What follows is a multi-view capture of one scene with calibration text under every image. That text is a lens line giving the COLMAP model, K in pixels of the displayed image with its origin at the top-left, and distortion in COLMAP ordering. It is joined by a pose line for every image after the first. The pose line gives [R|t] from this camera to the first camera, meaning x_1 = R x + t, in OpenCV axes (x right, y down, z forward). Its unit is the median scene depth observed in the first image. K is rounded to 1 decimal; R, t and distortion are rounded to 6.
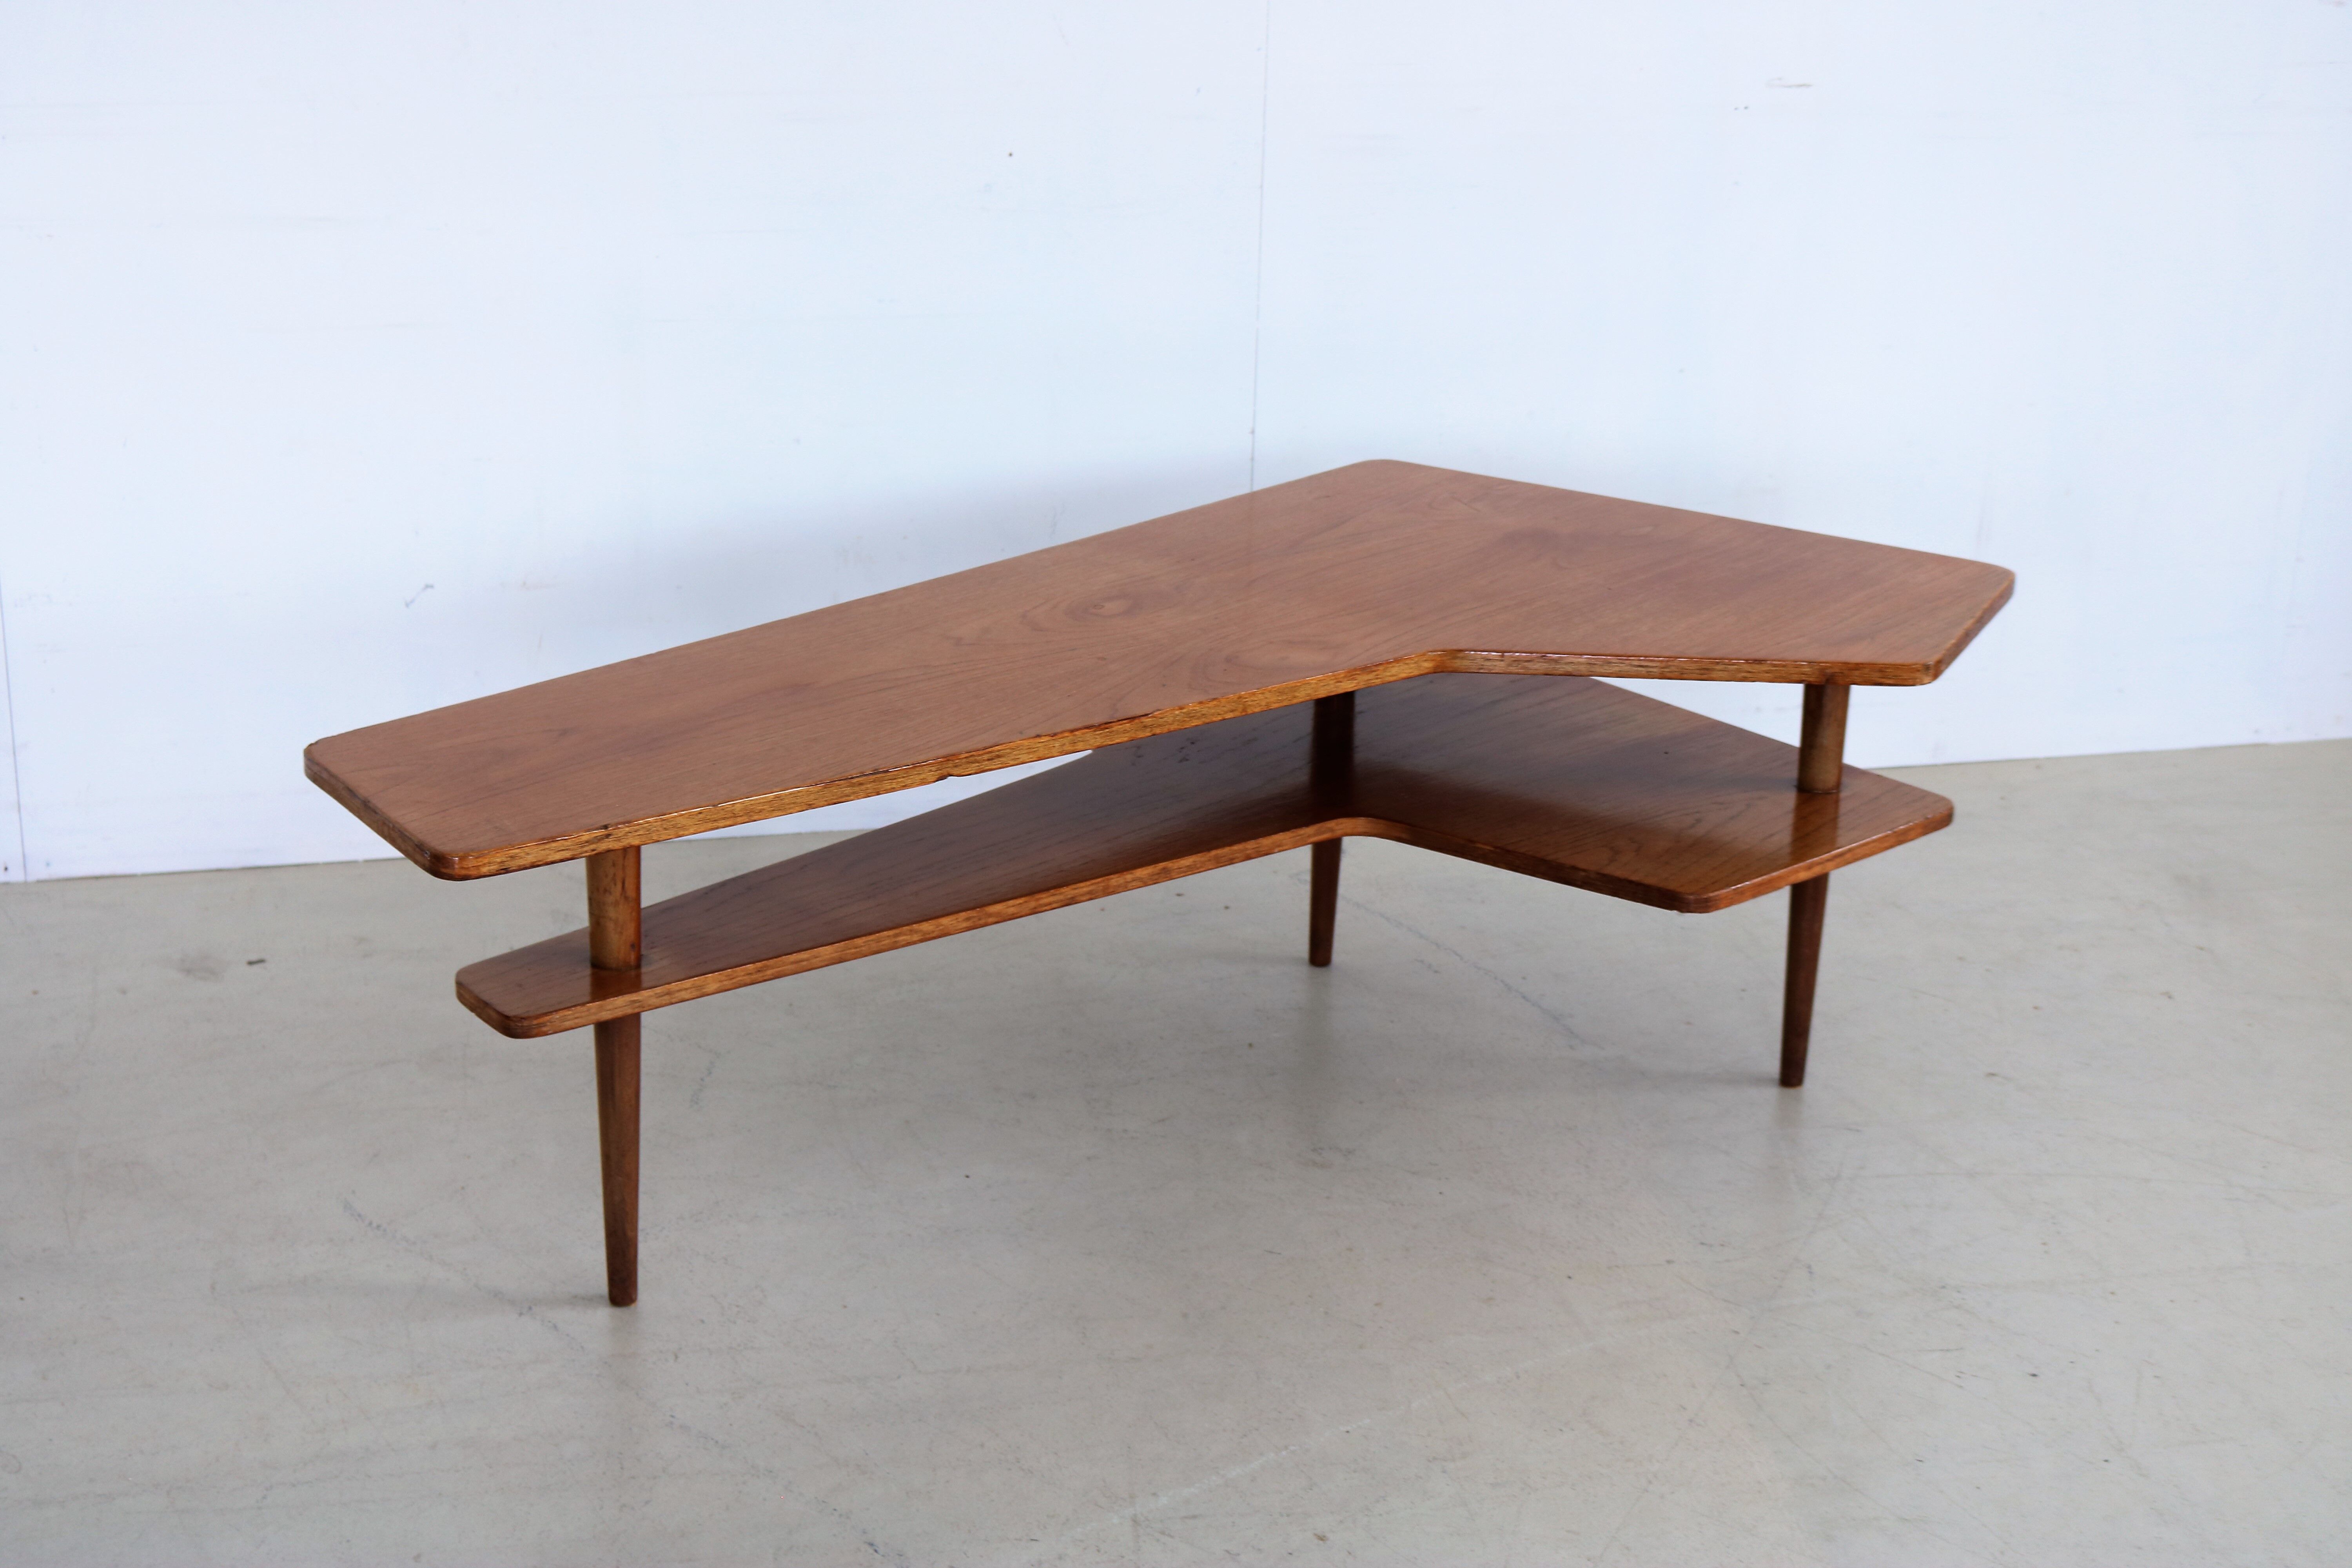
lens RADIAL K [[3428.8, 0, 1192.0], [0, 3428.8, 789.4], [0, 0, 1]] dist [-0.047130, 0.000000]
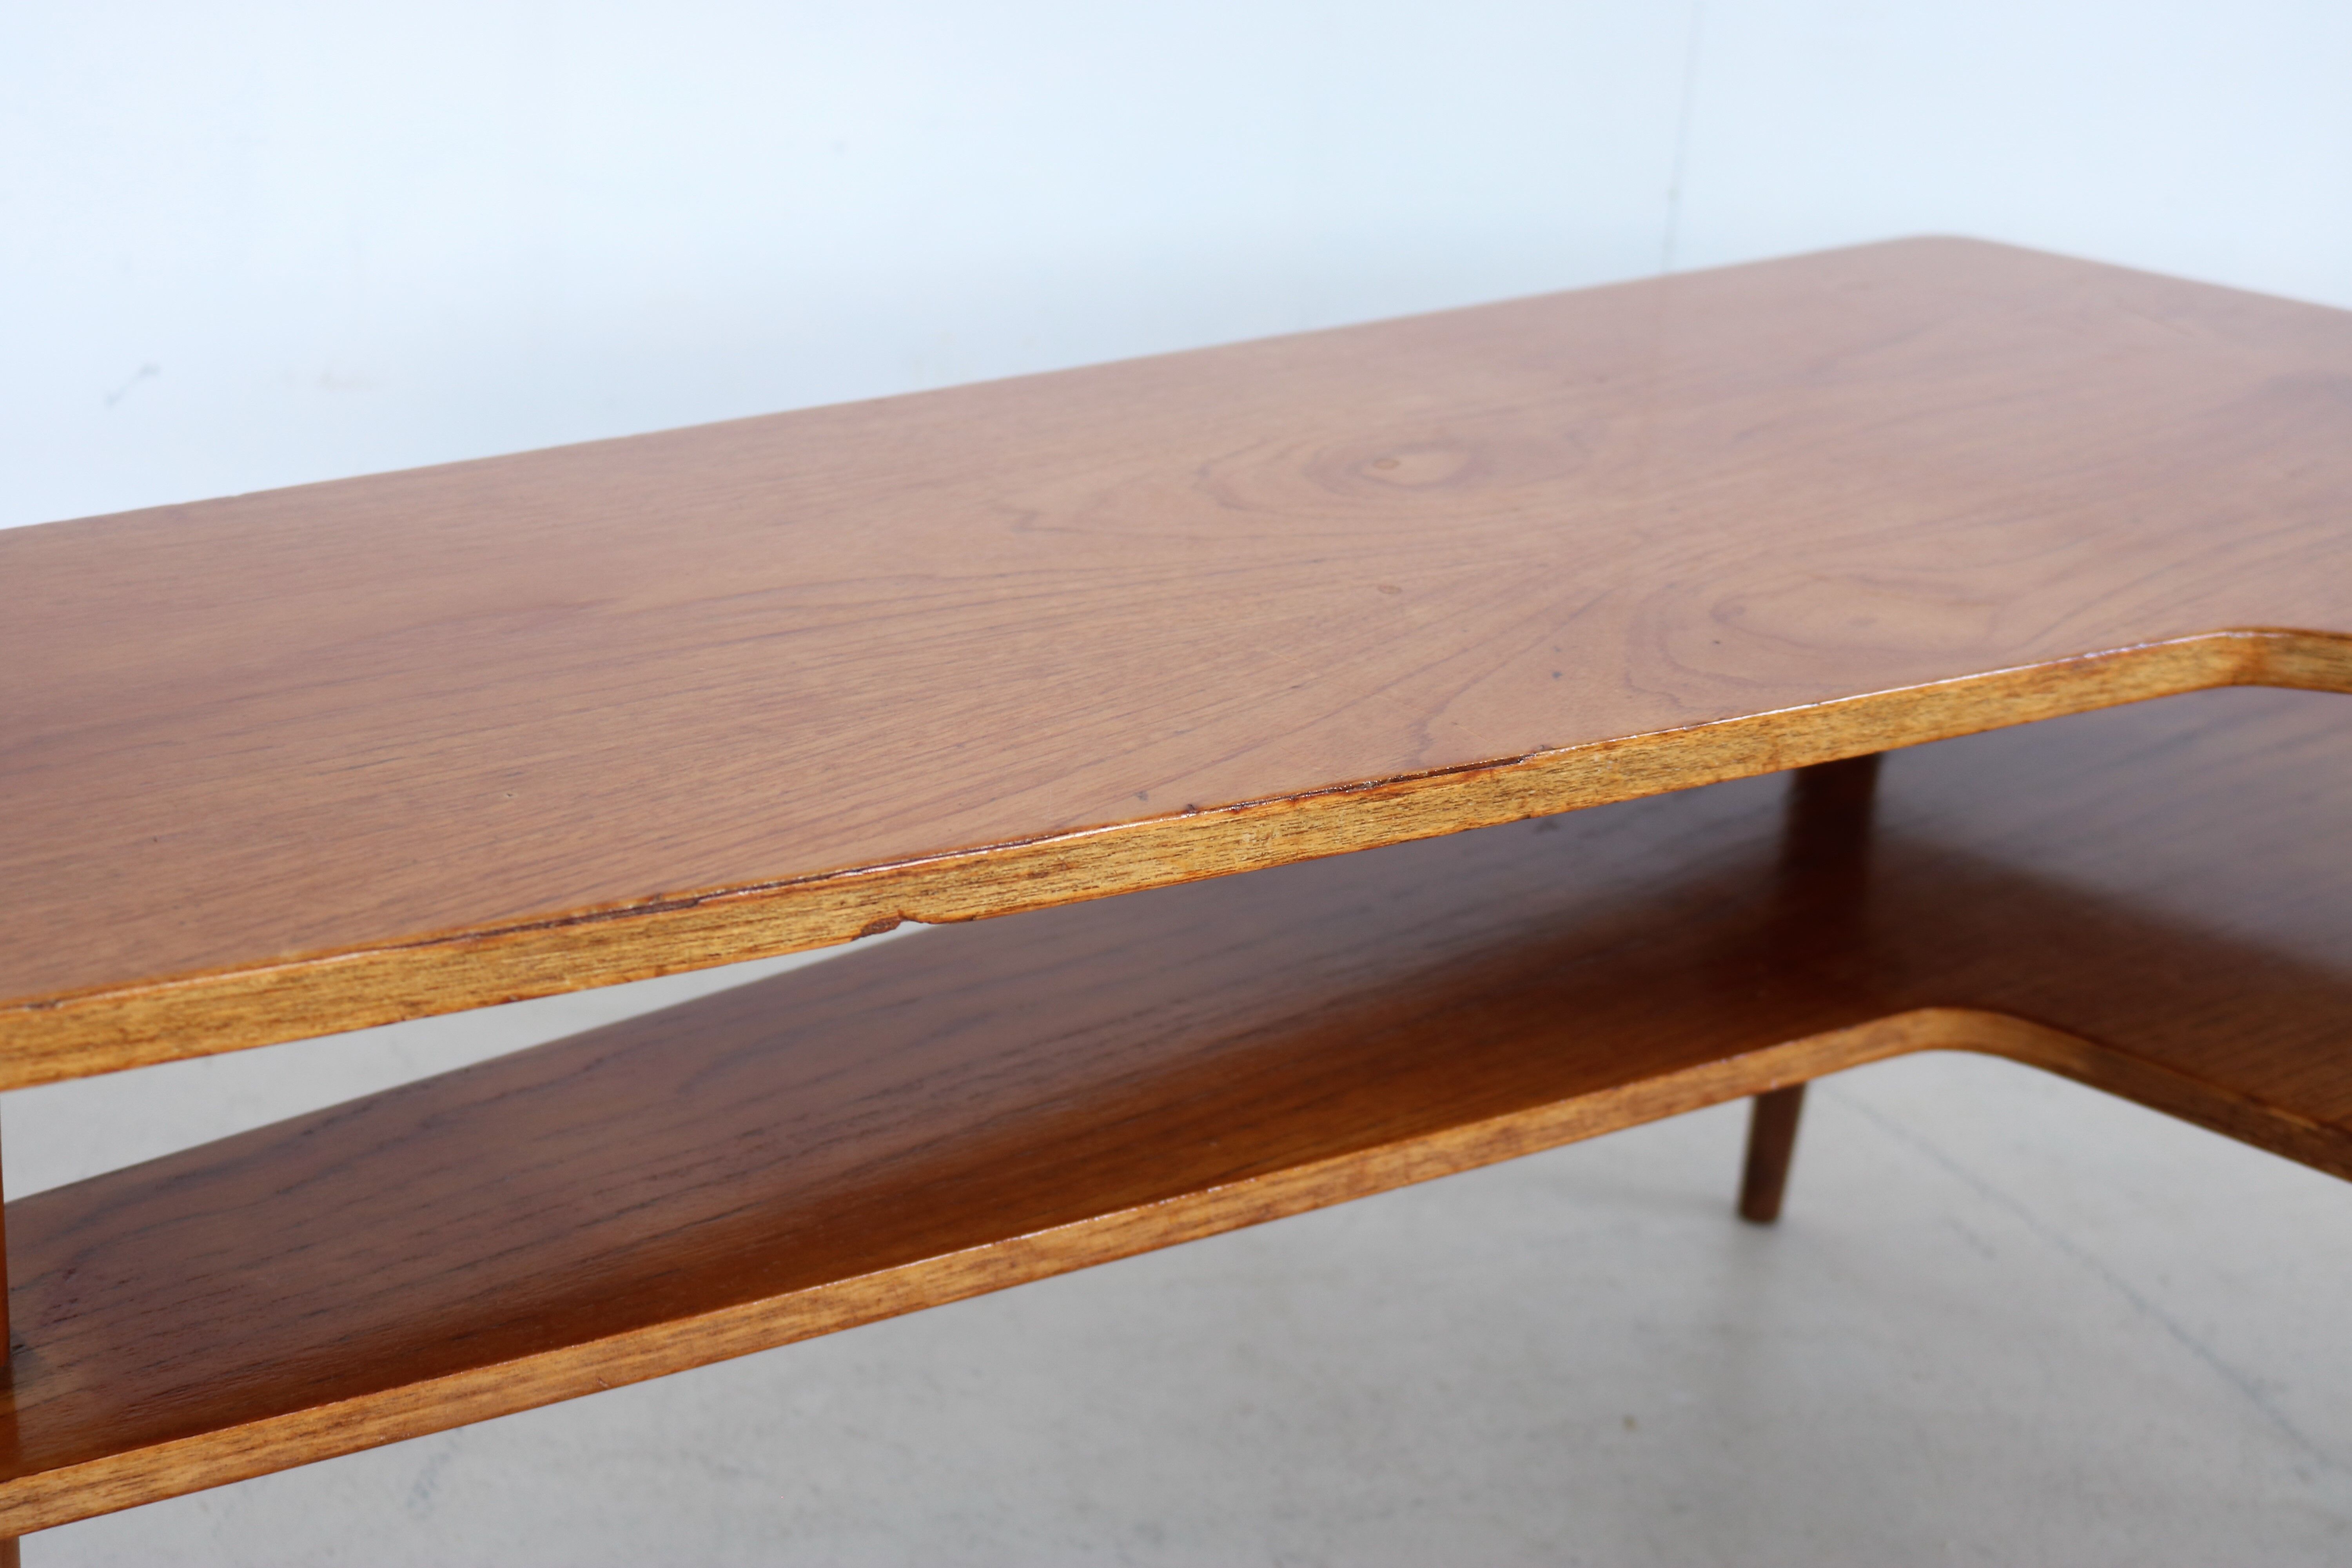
lens RADIAL K [[3139.3, 0, 1169.3], [0, 3139.3, 779.1], [0, 0, 1]] dist [-0.062672, 0.000000]
pose [[0.994164, 0.073803, -0.078685, -0.021400], [-0.071797, 0.997025, 0.028032, -0.024828], [0.080520, -0.022219, 0.996505, 0.641874]]
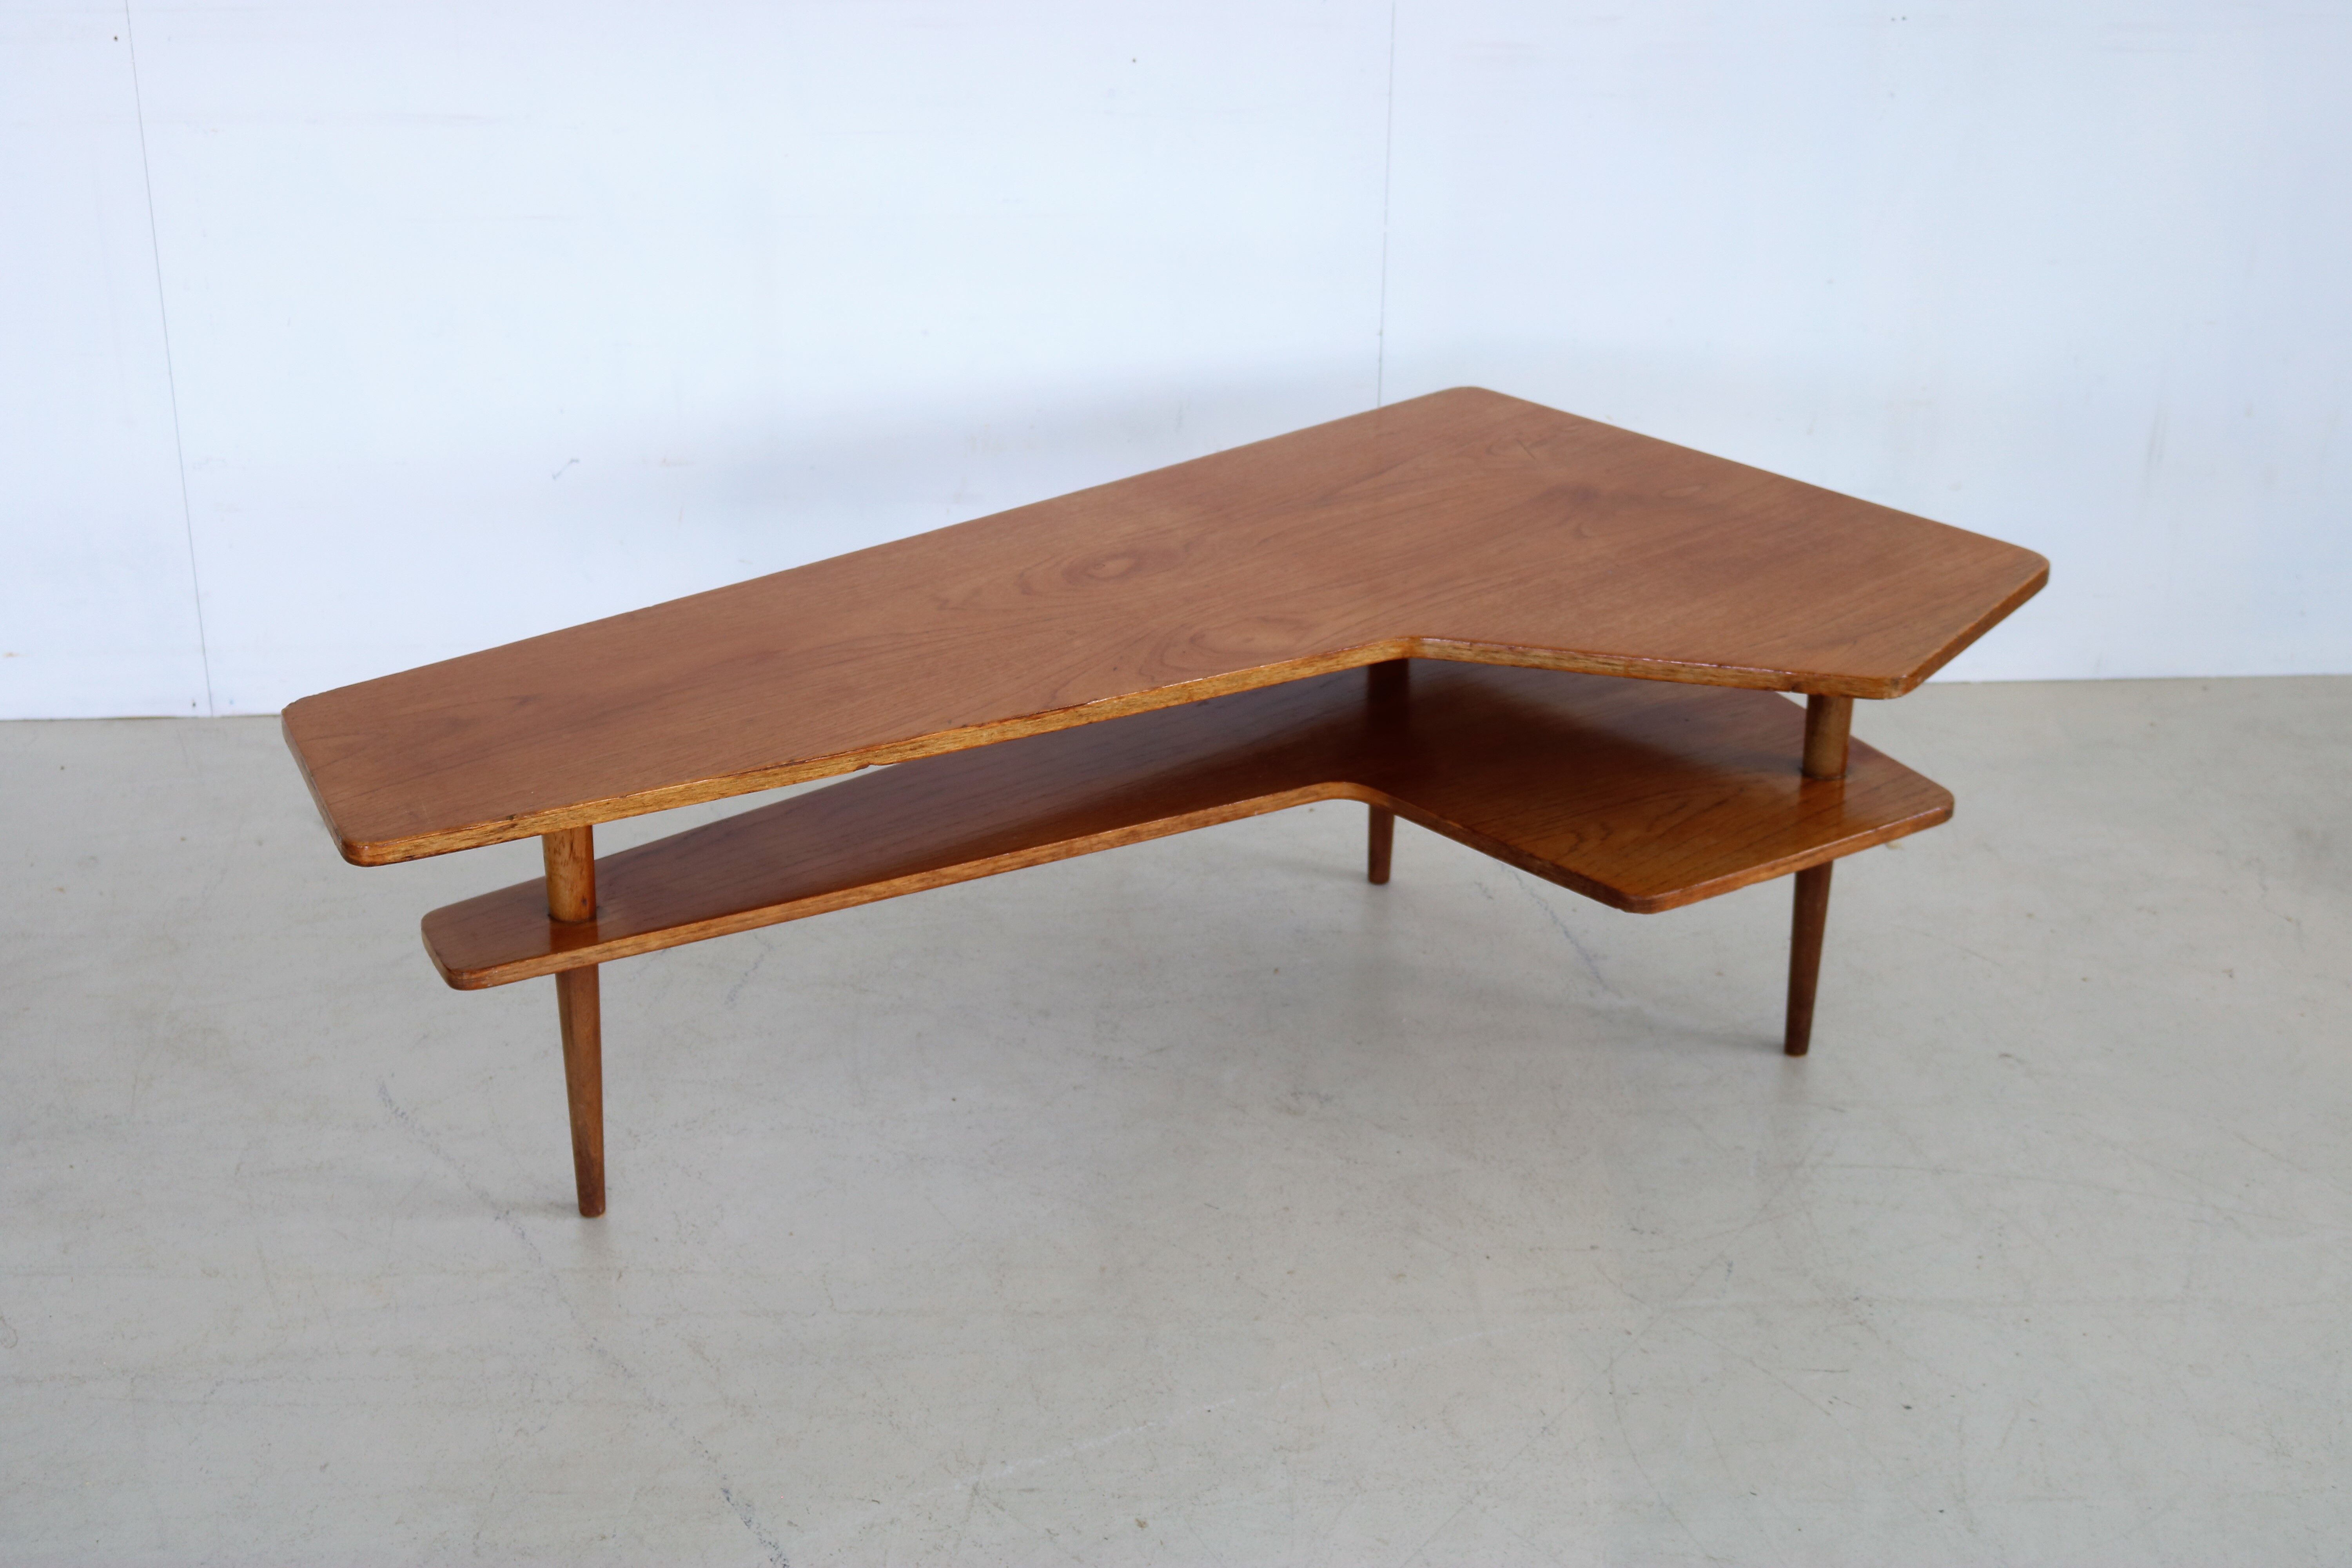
lens RADIAL K [[3428.8, 0, 1192.1], [0, 3428.8, 750.3], [0, 0, 1]] dist [-0.047130, 0.000000]
pose [[0.983420, 0.062276, -0.170312, 0.186221], [-0.044812, 0.993512, 0.104530, -0.111459], [0.175717, -0.095165, 0.979830, -0.011604]]
